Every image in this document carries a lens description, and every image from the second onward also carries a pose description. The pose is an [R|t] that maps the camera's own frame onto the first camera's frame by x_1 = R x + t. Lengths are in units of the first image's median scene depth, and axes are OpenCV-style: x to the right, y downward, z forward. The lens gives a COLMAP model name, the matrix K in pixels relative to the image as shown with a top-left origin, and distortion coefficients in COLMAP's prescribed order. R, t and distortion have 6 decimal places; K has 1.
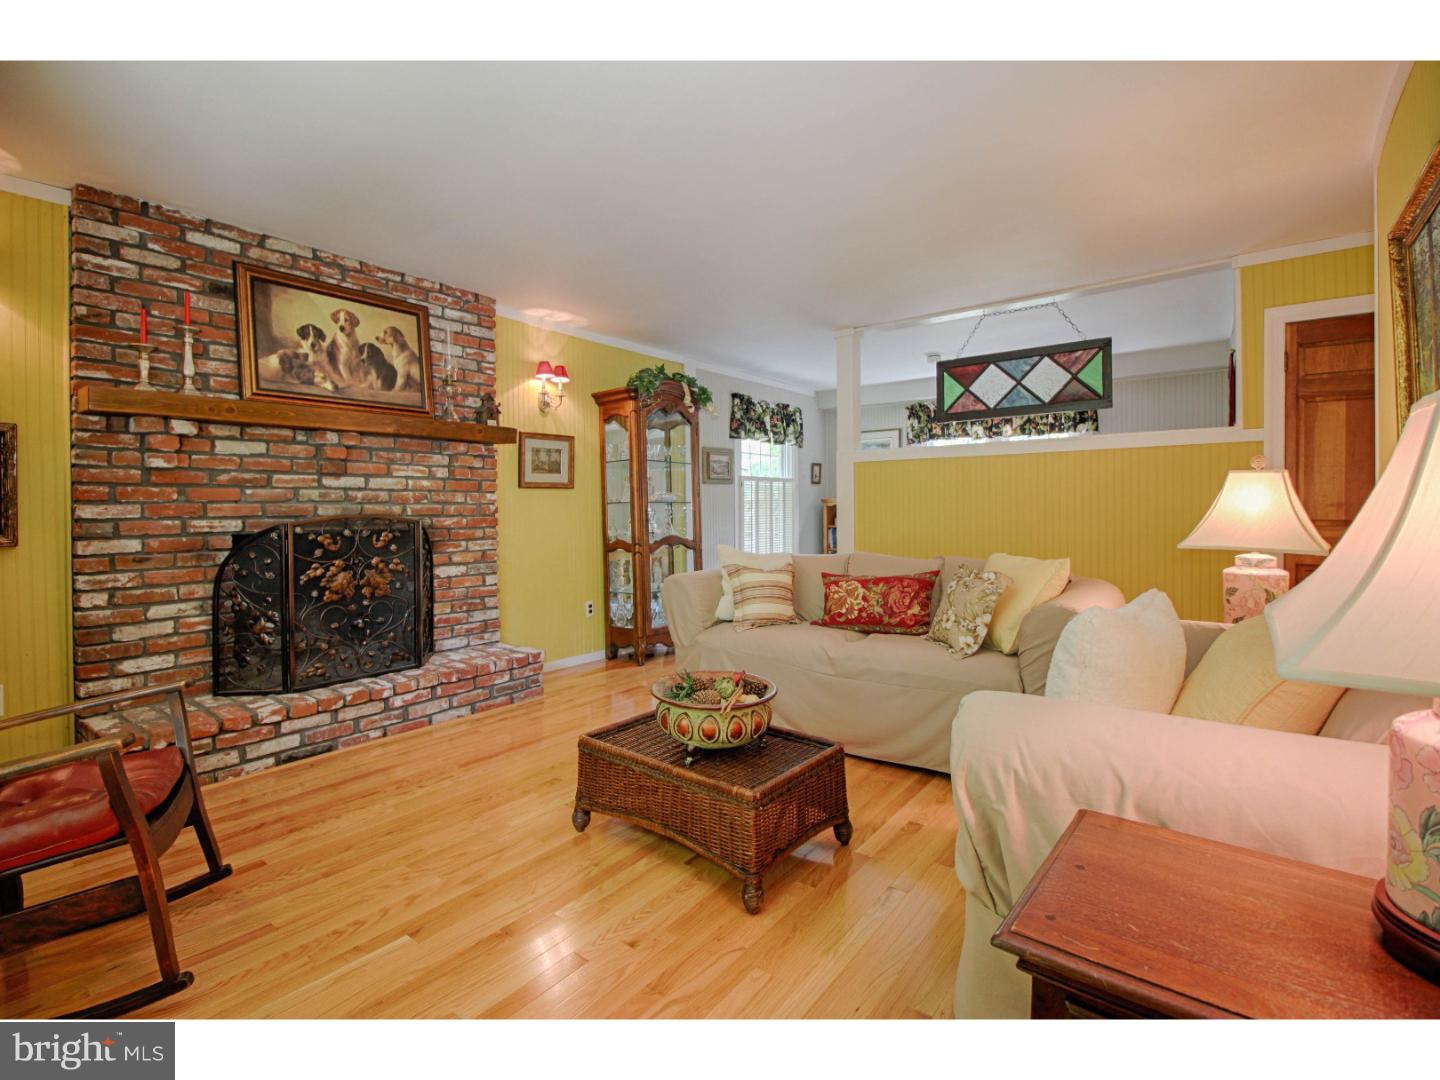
lens RADIAL K [[662.8, 0, 720.5], [0, 662.8, 517.1], [0, 0, 1]] dist [0.002513, -0.018845]
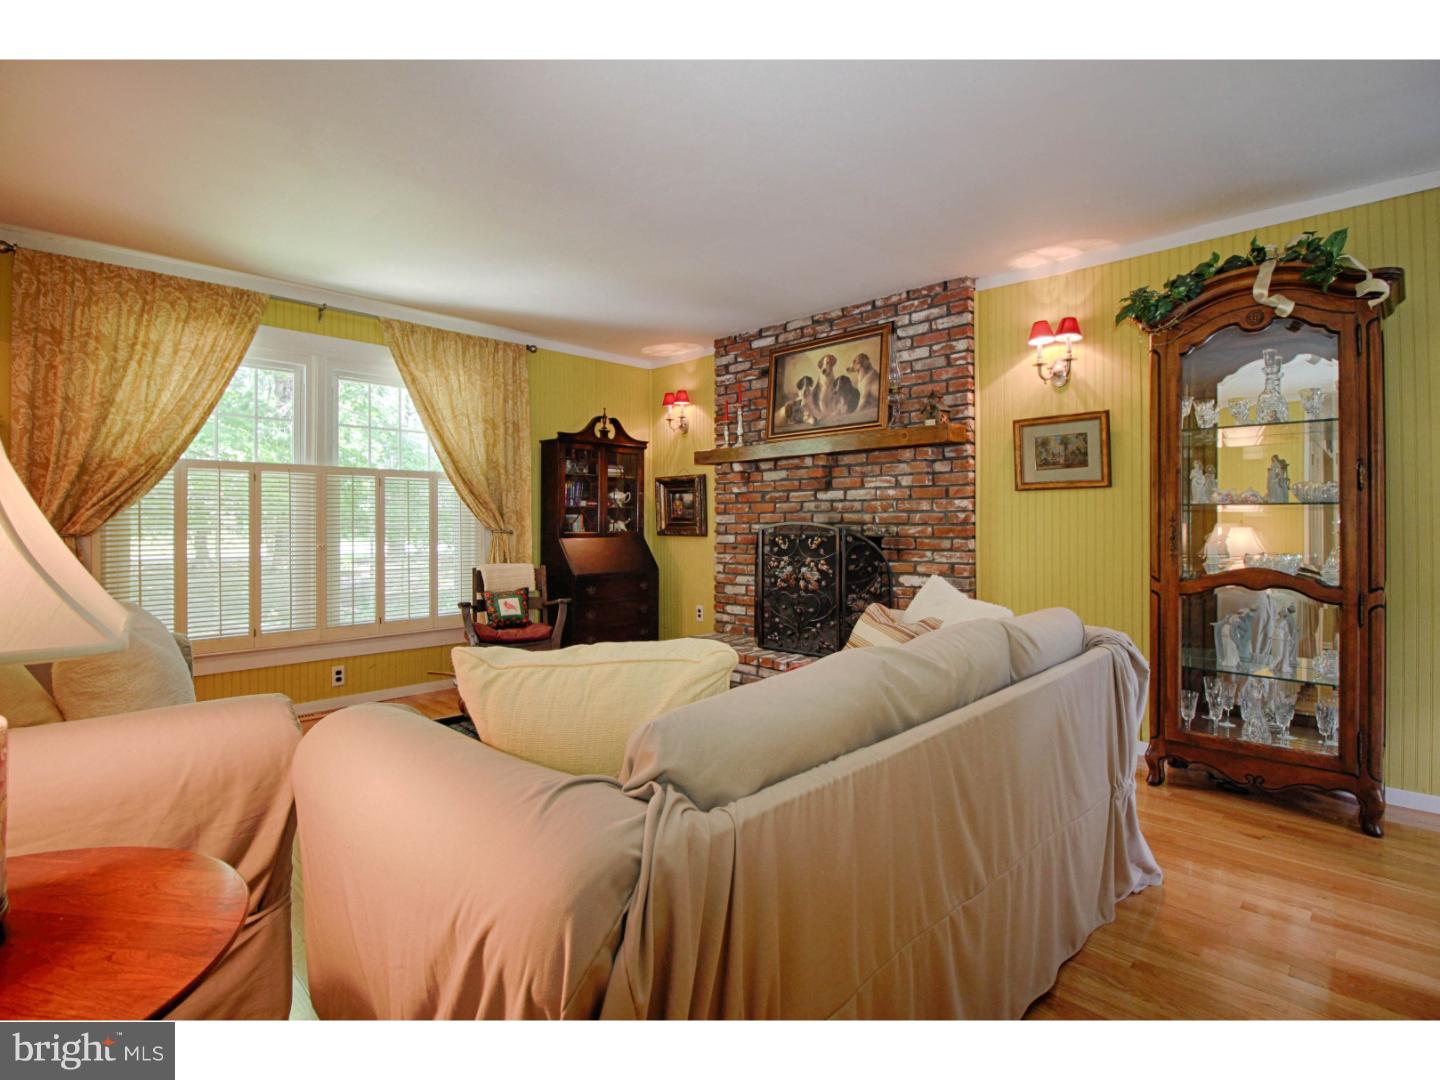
lens RADIAL K [[662.8, 0, 720.5], [0, 662.8, 517.1], [0, 0, 1]] dist [0.002513, -0.018845]
pose [[-0.096557, -0.001302, -0.995327, 0.656532], [-0.011791, 0.999930, -0.000164, -0.010009], [0.995258, 0.011720, -0.096566, 0.900660]]
